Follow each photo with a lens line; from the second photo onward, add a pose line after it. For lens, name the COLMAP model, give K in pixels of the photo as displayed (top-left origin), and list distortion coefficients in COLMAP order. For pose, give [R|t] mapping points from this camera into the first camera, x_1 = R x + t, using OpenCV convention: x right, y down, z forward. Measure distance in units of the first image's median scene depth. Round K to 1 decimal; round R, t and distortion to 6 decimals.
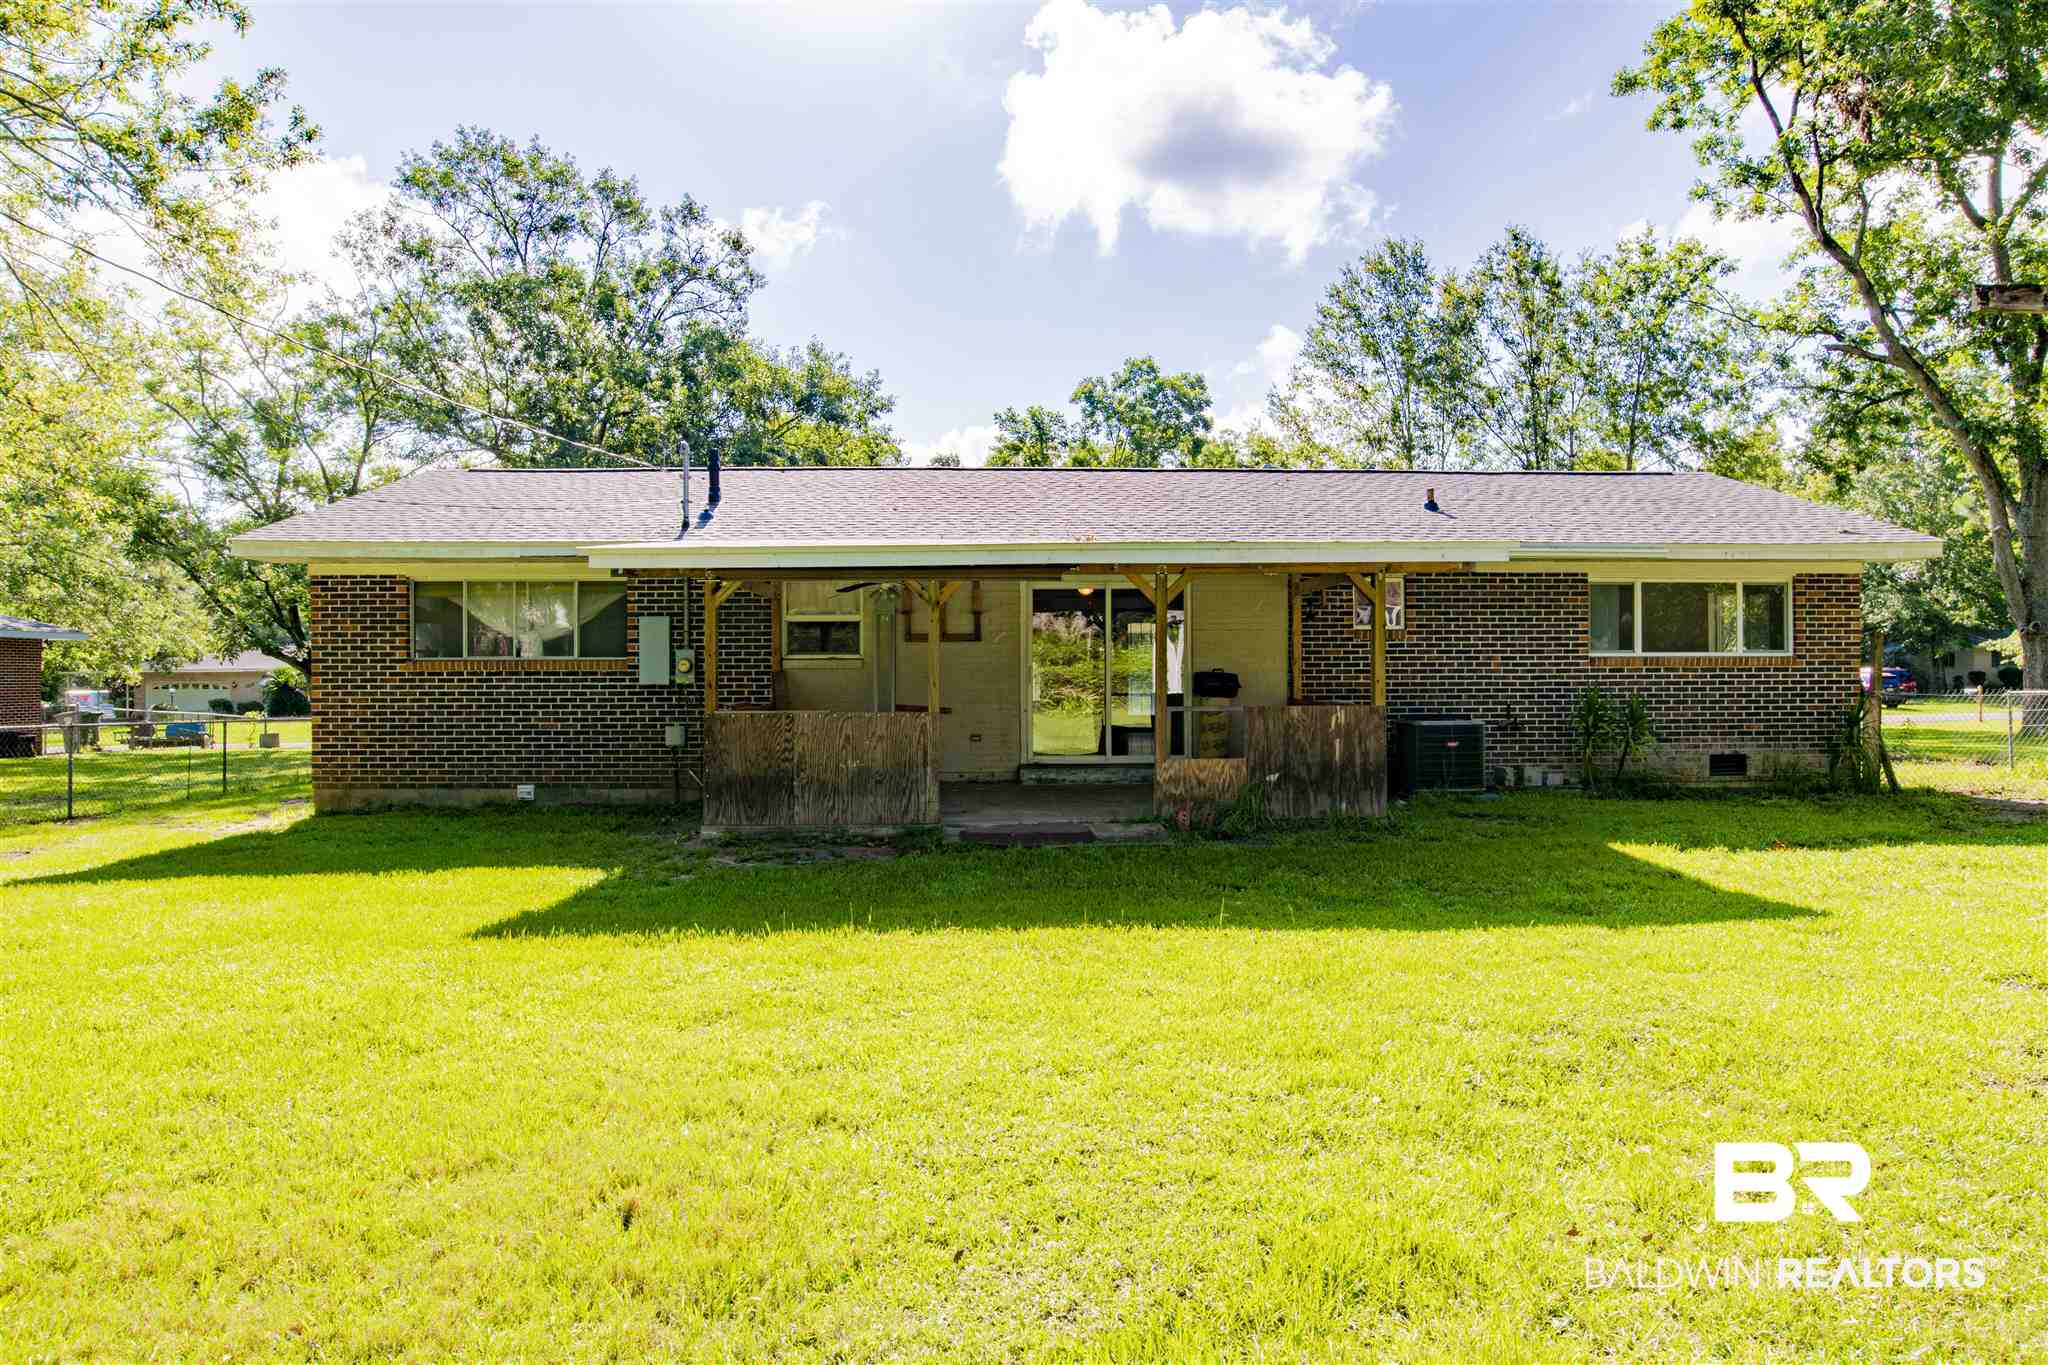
lens RADIAL K [[1213.6, 0, 1024.0], [0, 1213.6, 682.5], [0, 0, 1]] dist [-0.057083, 0.000303]
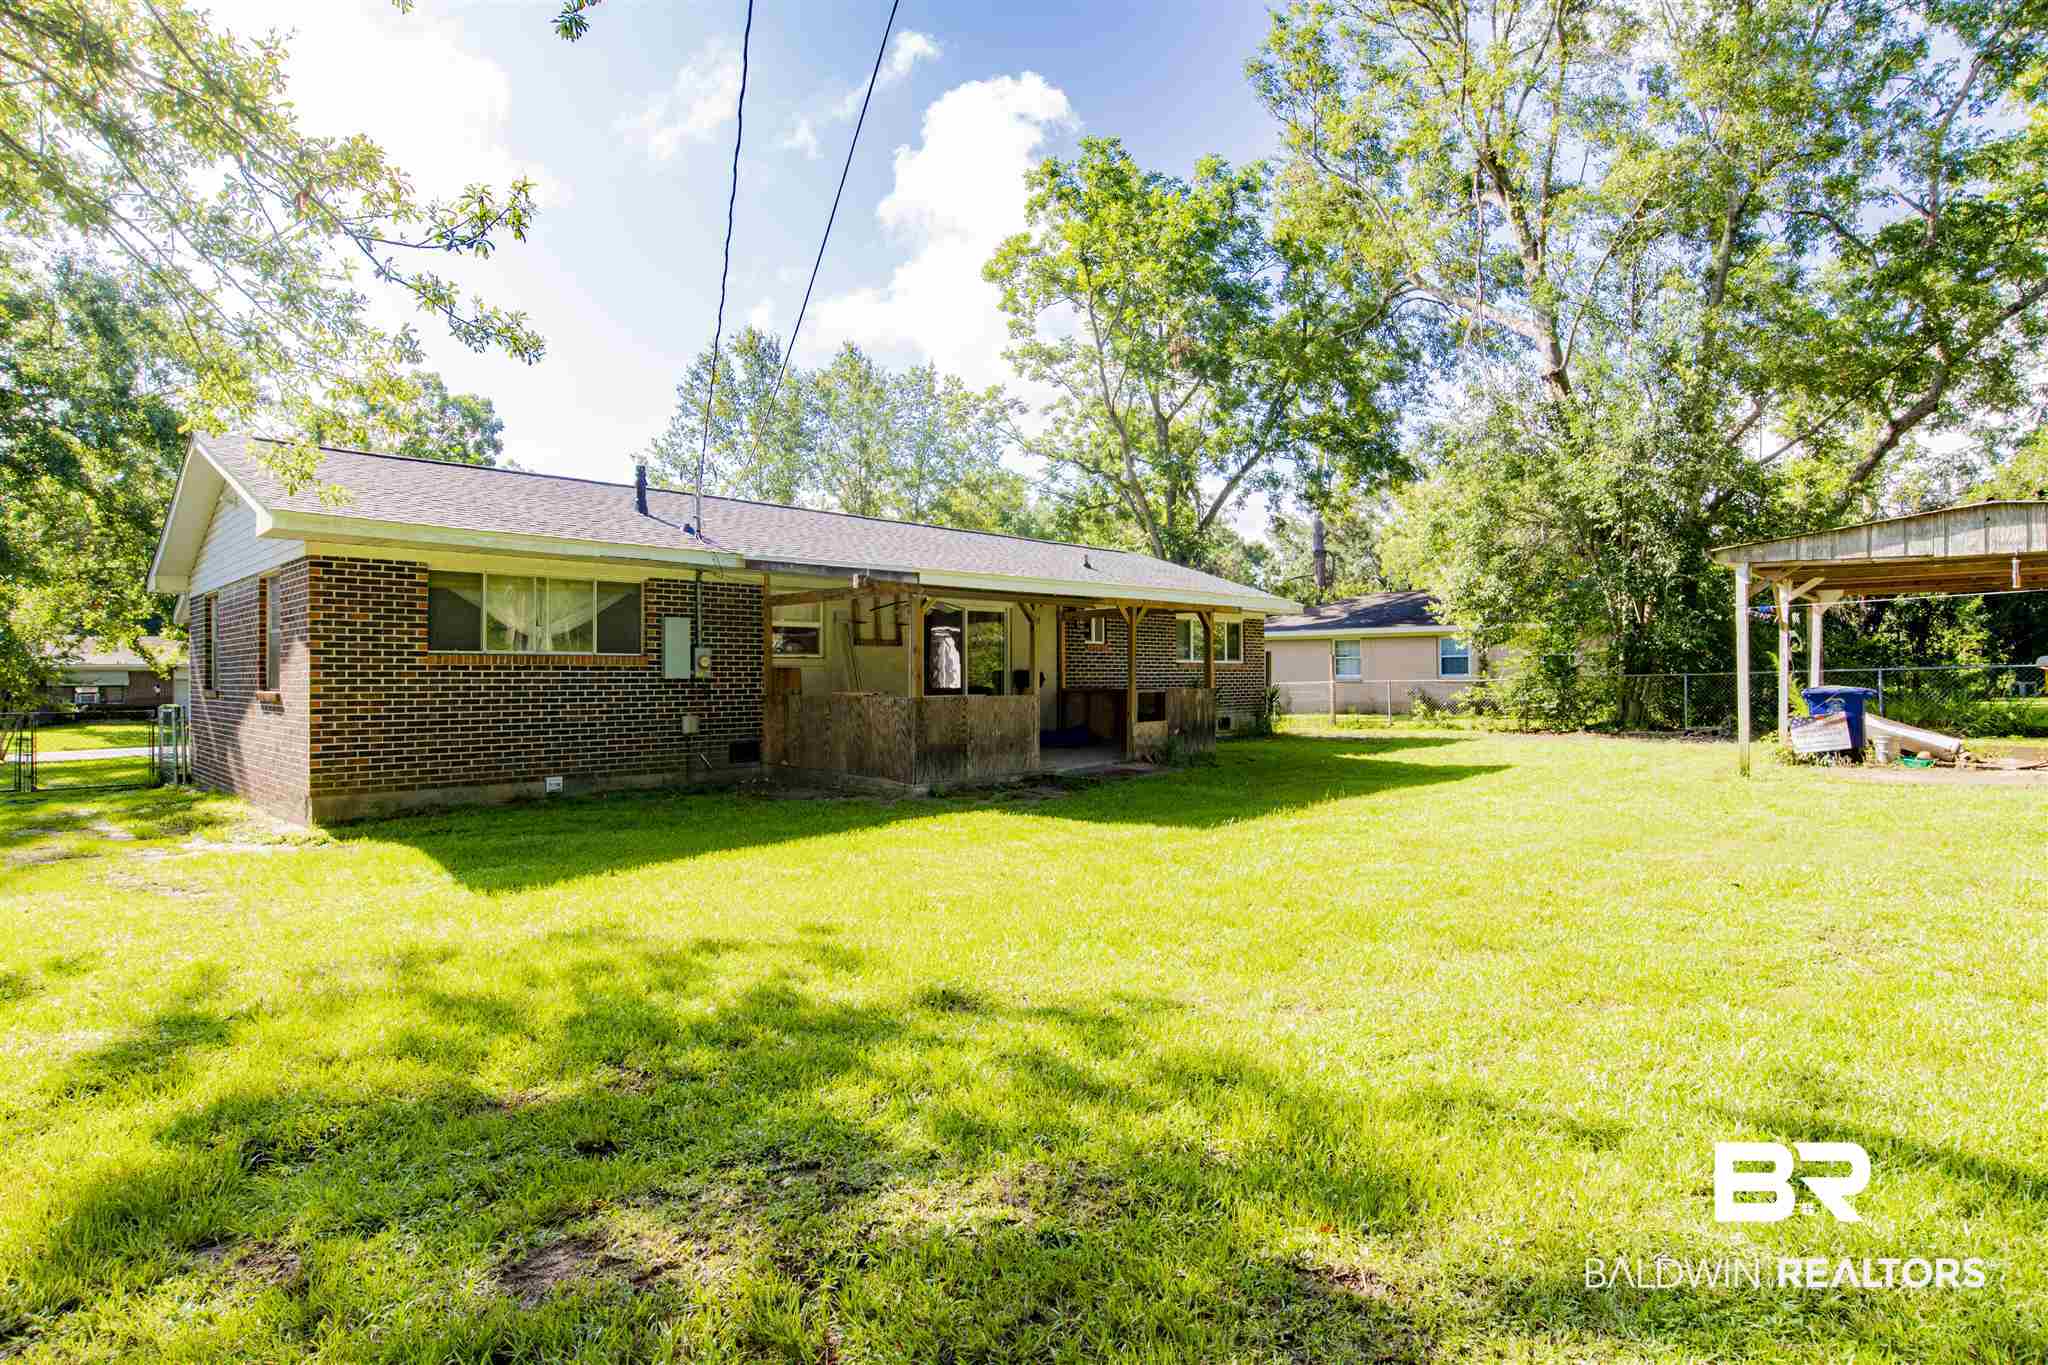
lens RADIAL K [[1044.0, 0, 1034.3], [0, 1044.0, 672.0], [0, 0, 1]] dist [-0.063654, 0.024063]
pose [[0.712224, 0.003246, 0.701944, -0.739055], [0.007412, 0.999899, -0.012145, 0.009684], [-0.701913, 0.013853, 0.712128, 0.087326]]
